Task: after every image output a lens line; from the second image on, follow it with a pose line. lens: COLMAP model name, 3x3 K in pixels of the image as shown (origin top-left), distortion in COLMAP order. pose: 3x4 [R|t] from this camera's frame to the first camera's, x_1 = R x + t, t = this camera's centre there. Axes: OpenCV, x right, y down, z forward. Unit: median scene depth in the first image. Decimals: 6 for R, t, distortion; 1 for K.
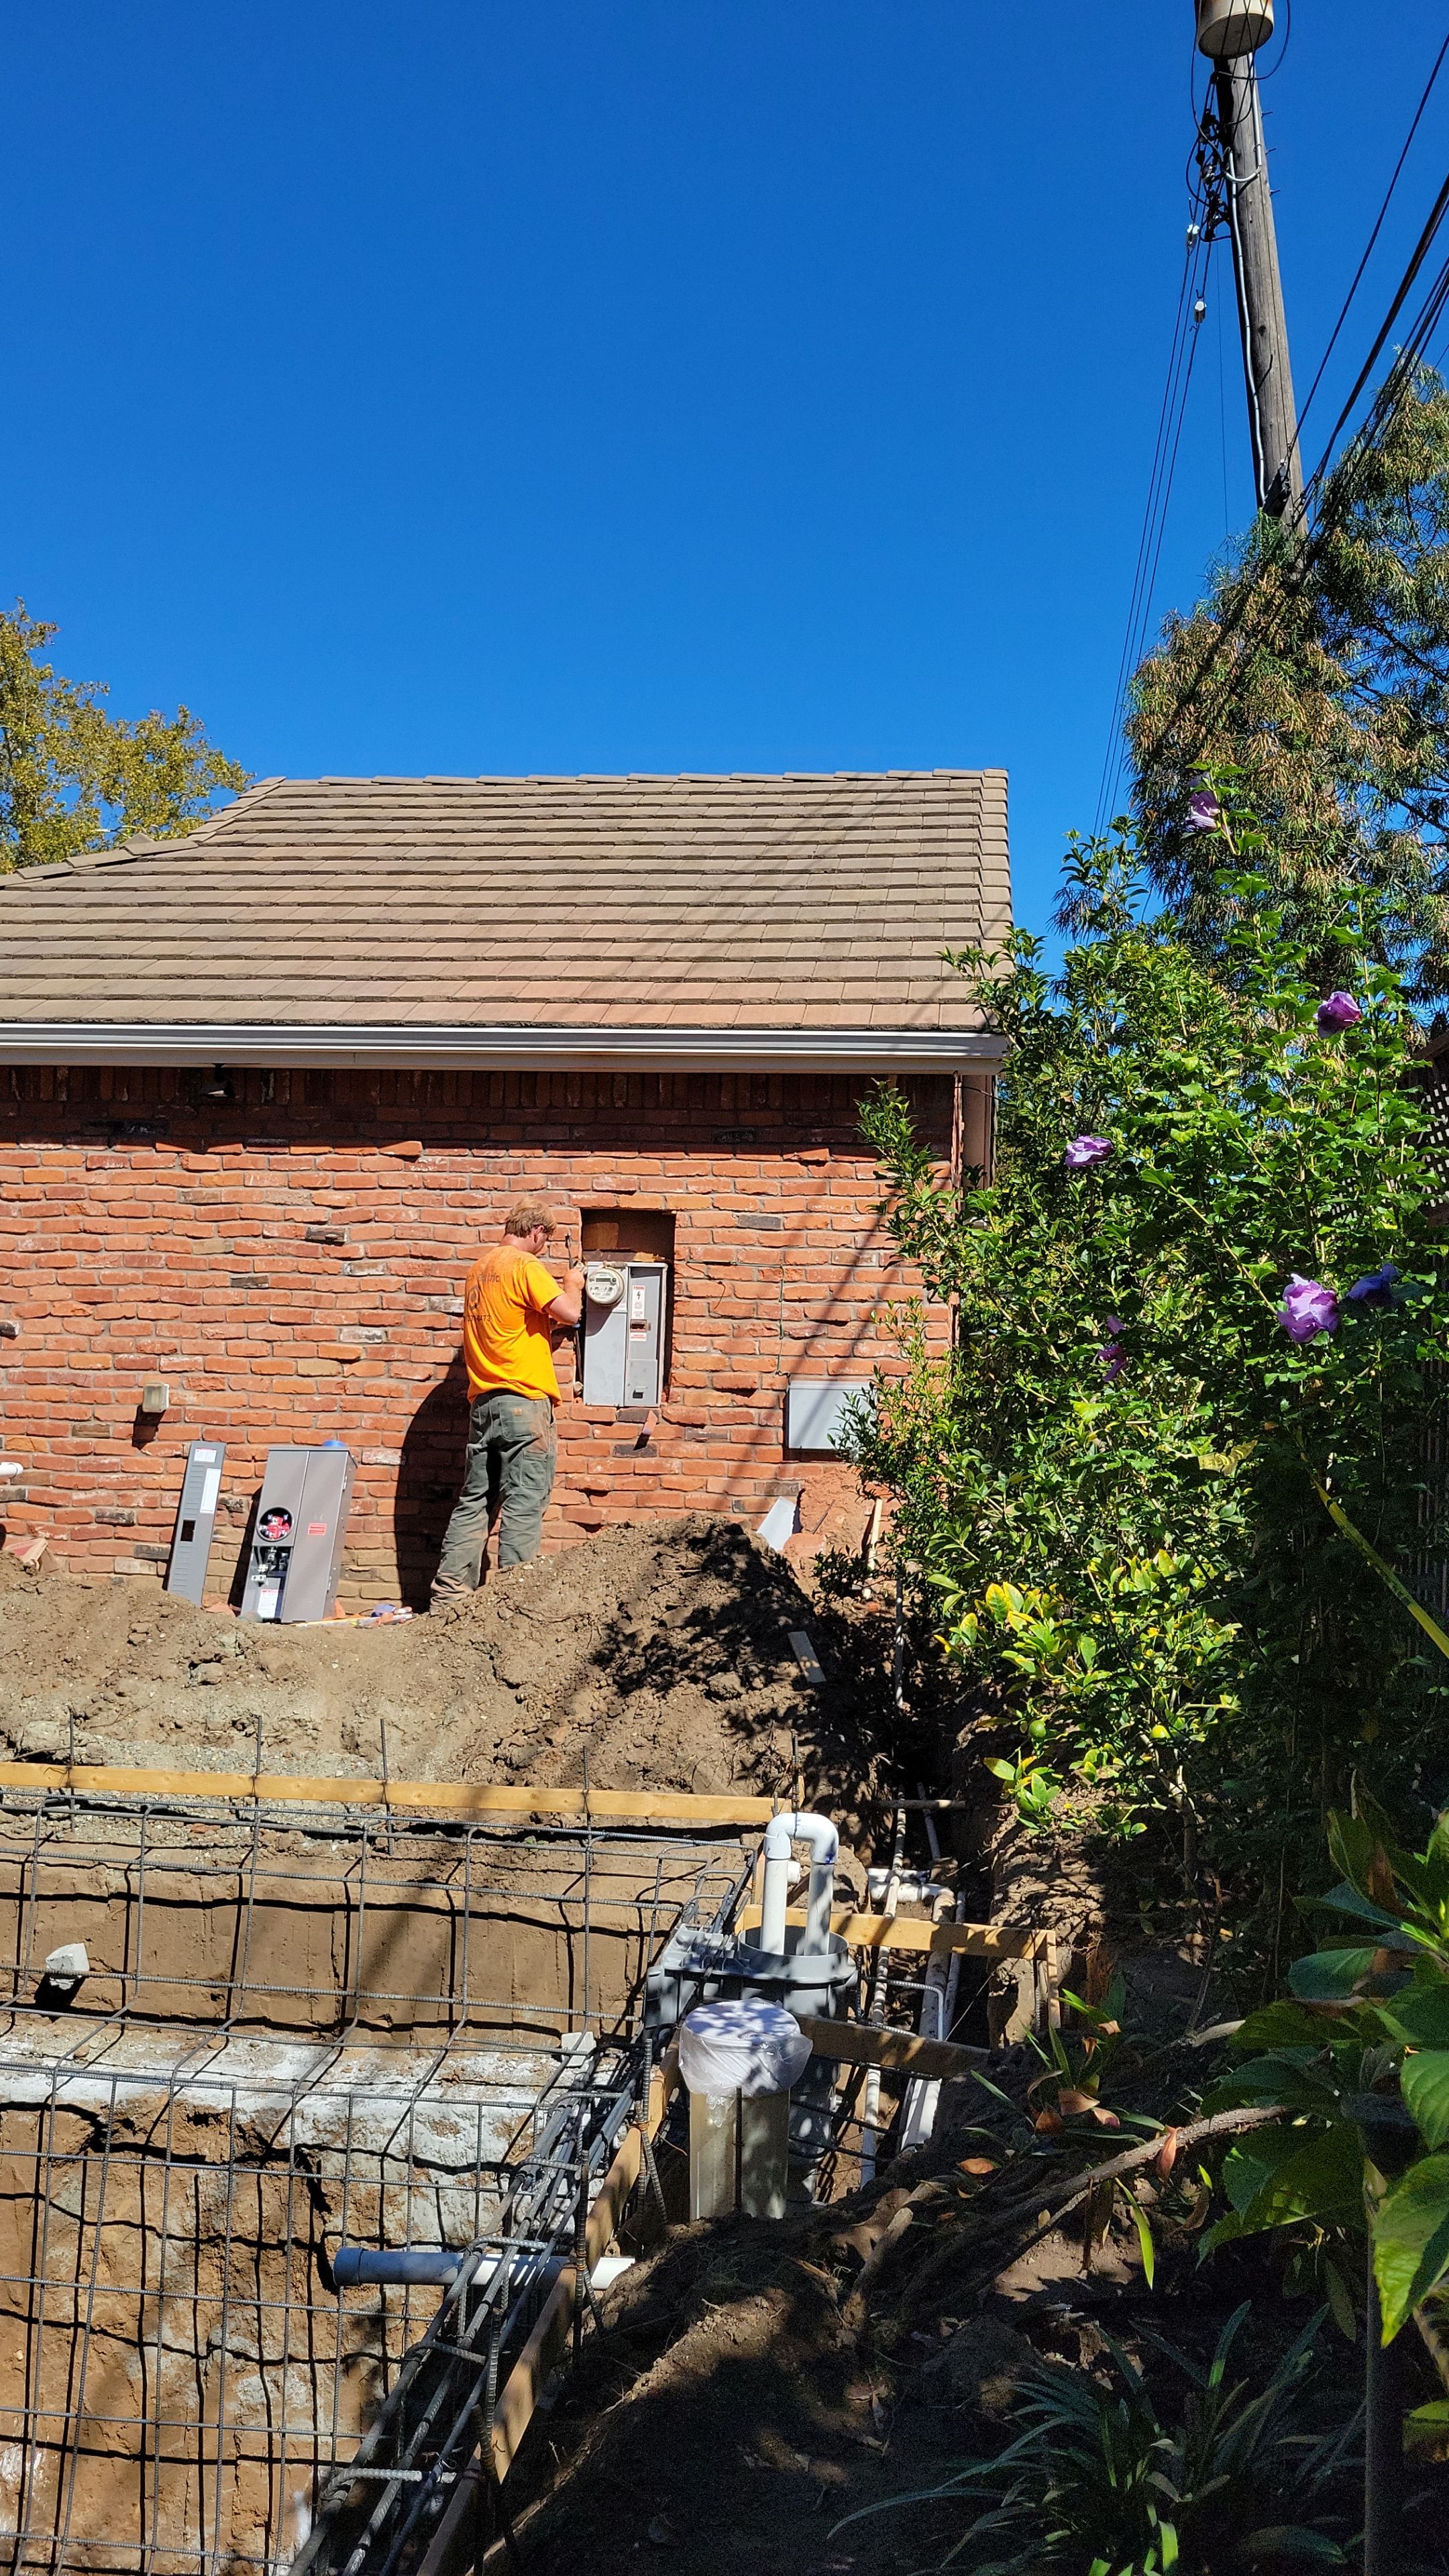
lens RADIAL K [[1906.3, 0, 729.6], [0, 1906.3, 1280.8], [0, 0, 1]] dist [0.031364, -0.000144]
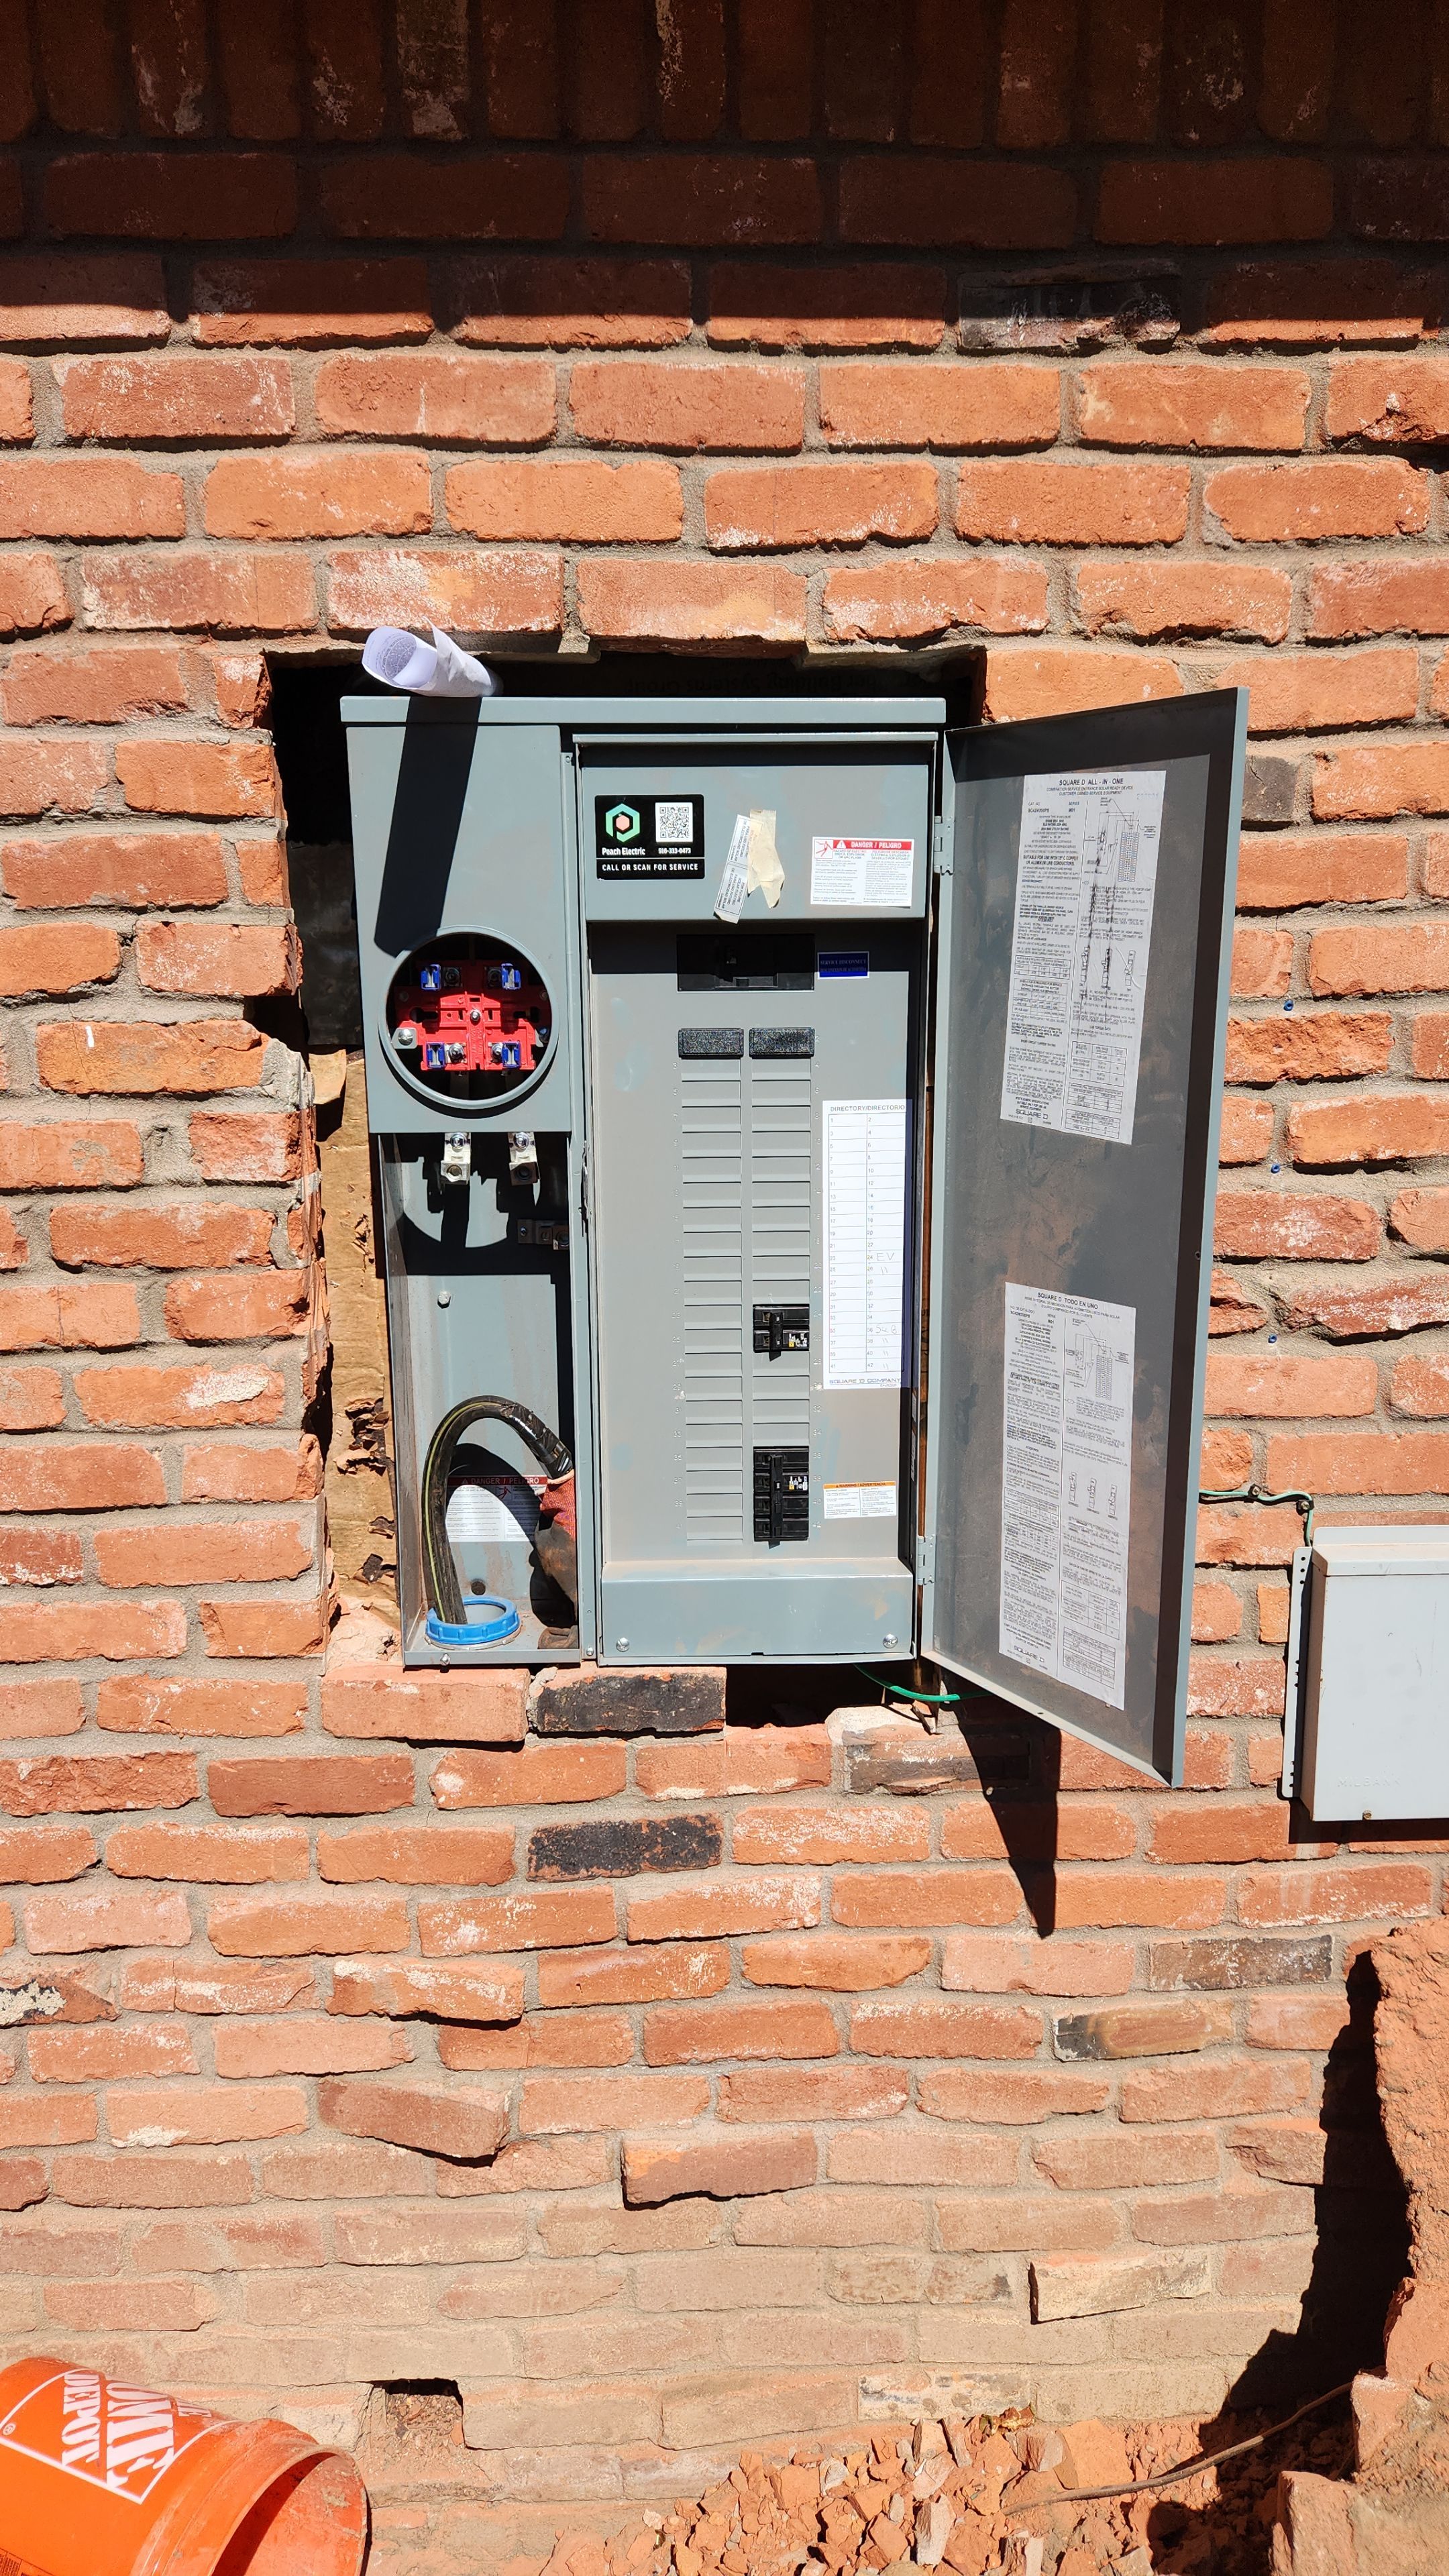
lens RADIAL K [[1696.6, 0, 728.4], [0, 1696.6, 1294.8], [0, 0, 1]] dist [0.027226, -0.000315]
pose [[0.988688, -0.065682, 0.134838, -0.058562], [0.025996, 0.960449, 0.277238, -0.029550], [-0.147715, -0.270597, 0.951293, 0.797300]]
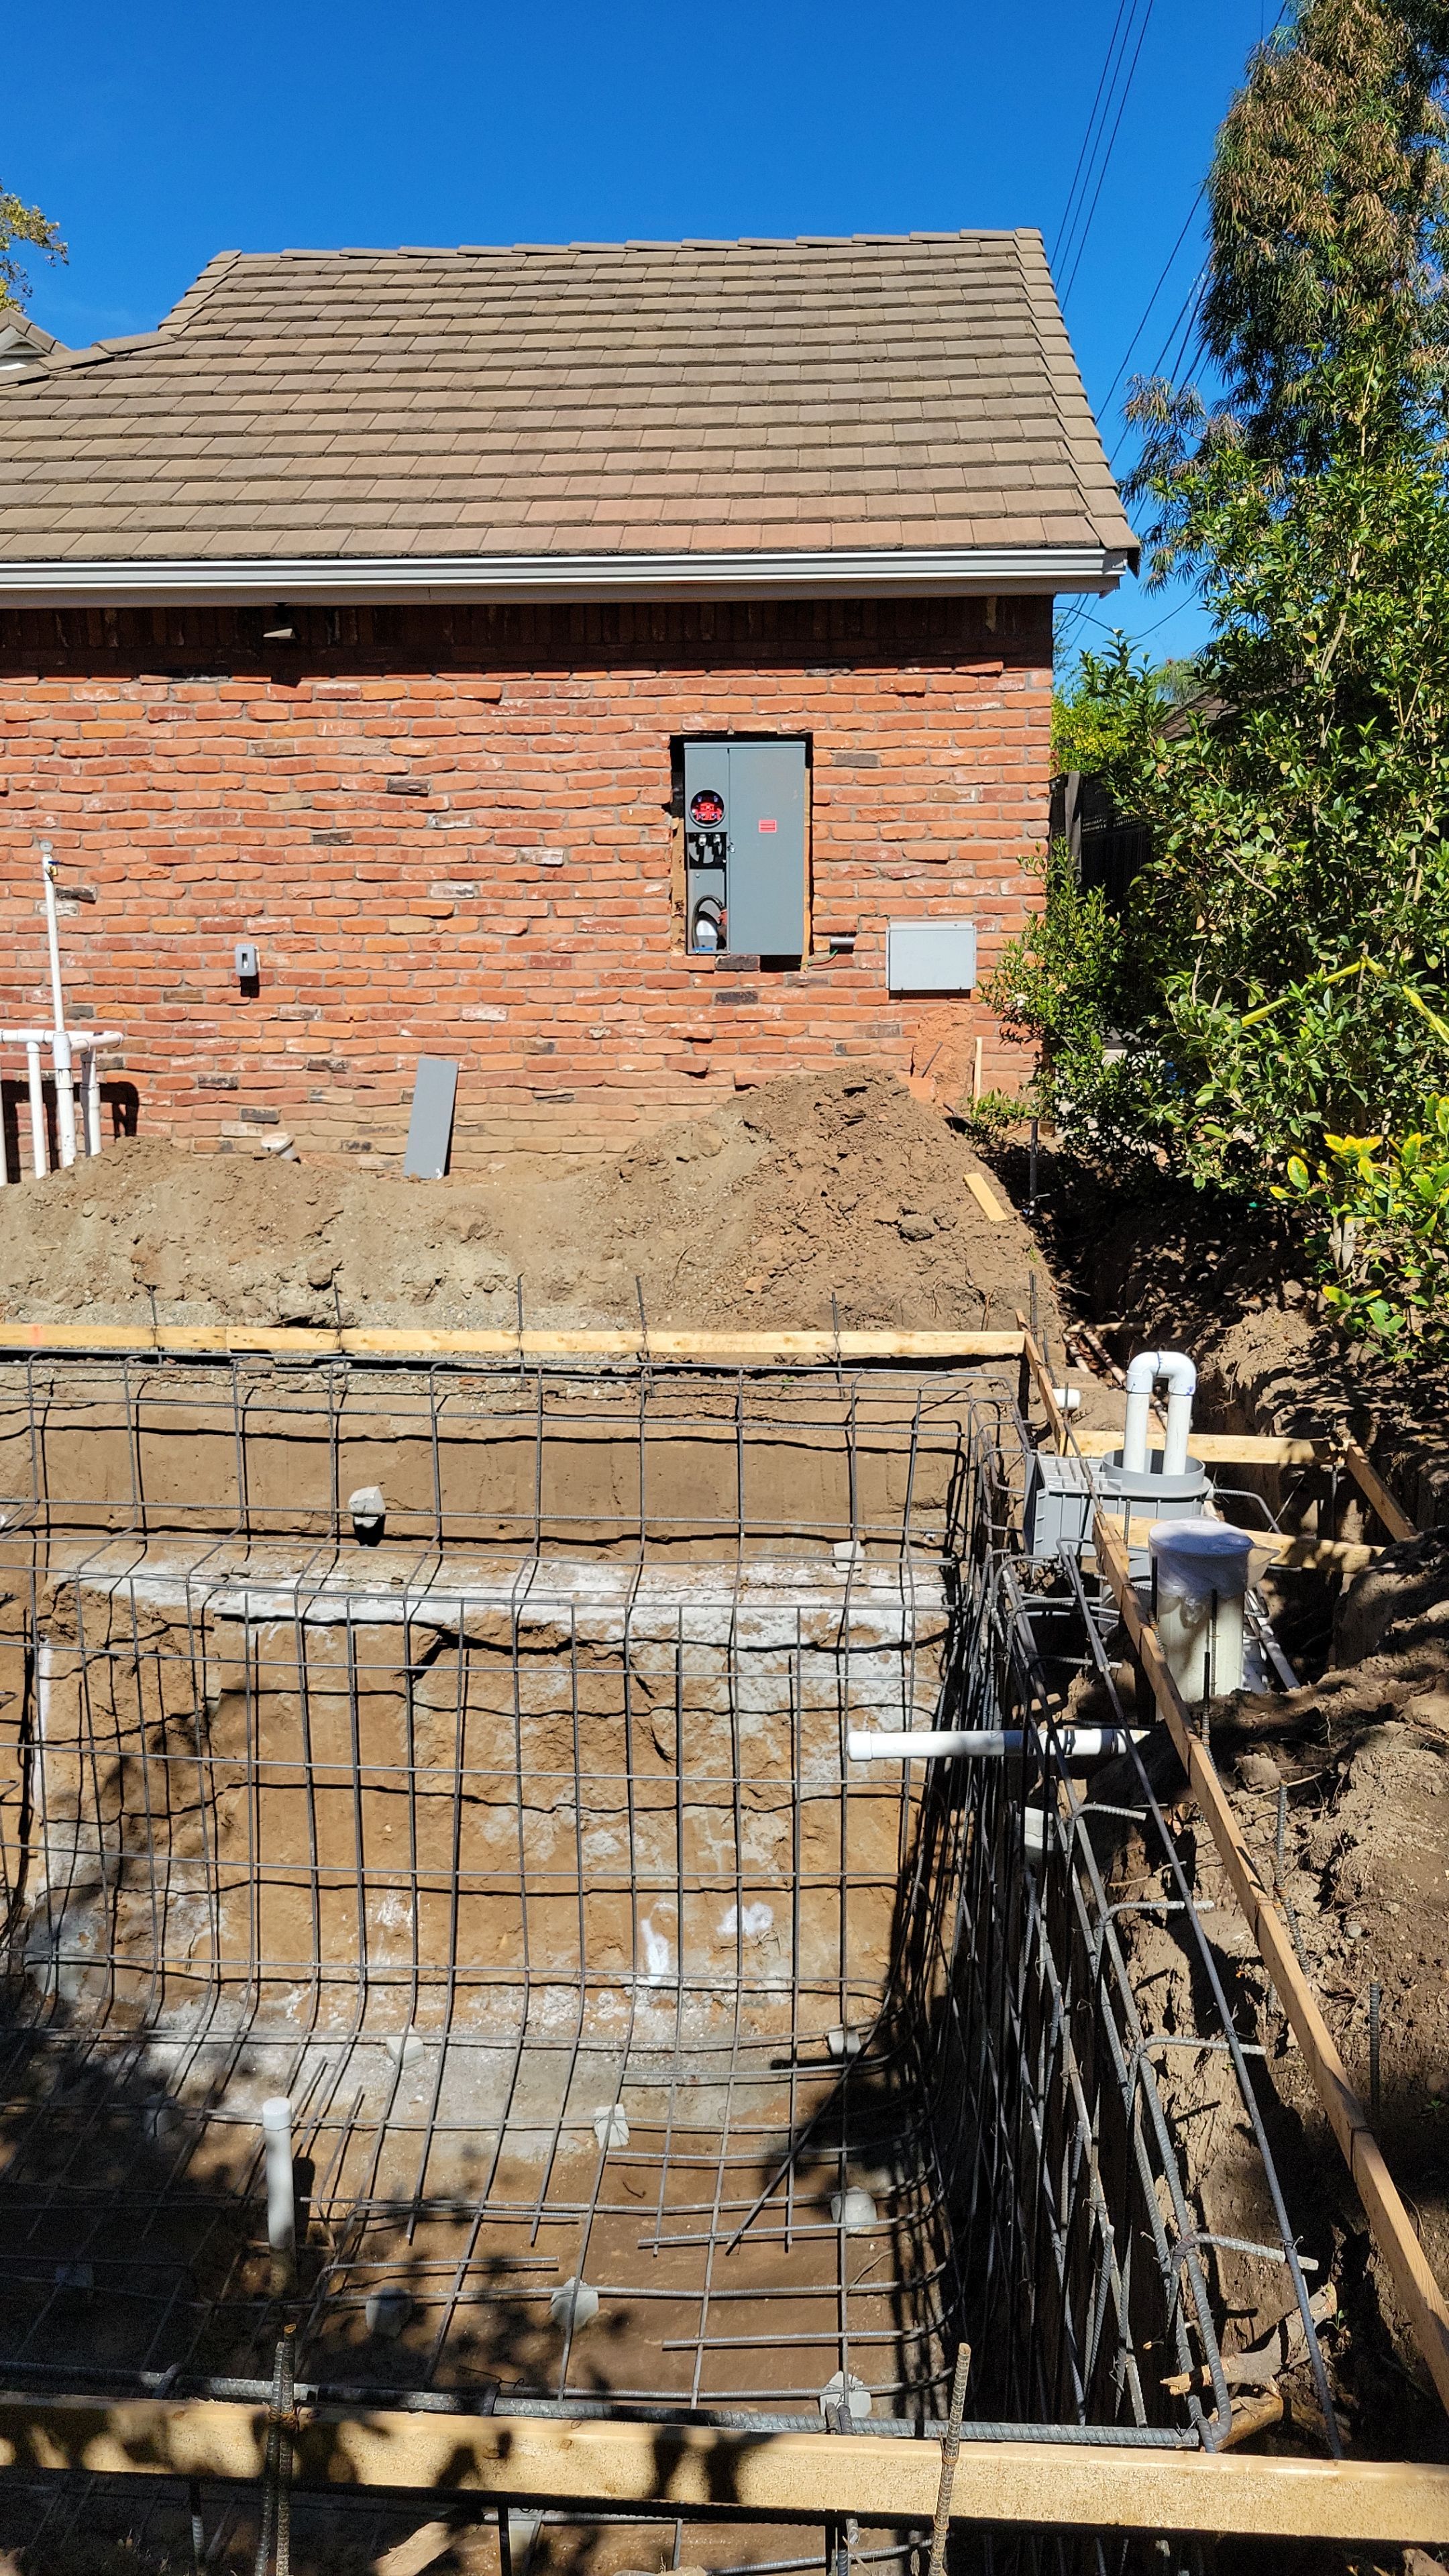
lens RADIAL K [[1906.3, 0, 712.6], [0, 1906.3, 1273.6], [0, 0, 1]] dist [0.031364, -0.000144]
pose [[0.997840, -0.044062, 0.048731, -0.114266], [0.030825, 0.969032, 0.245003, -0.017160], [-0.058017, -0.242972, 0.968297, -0.014661]]
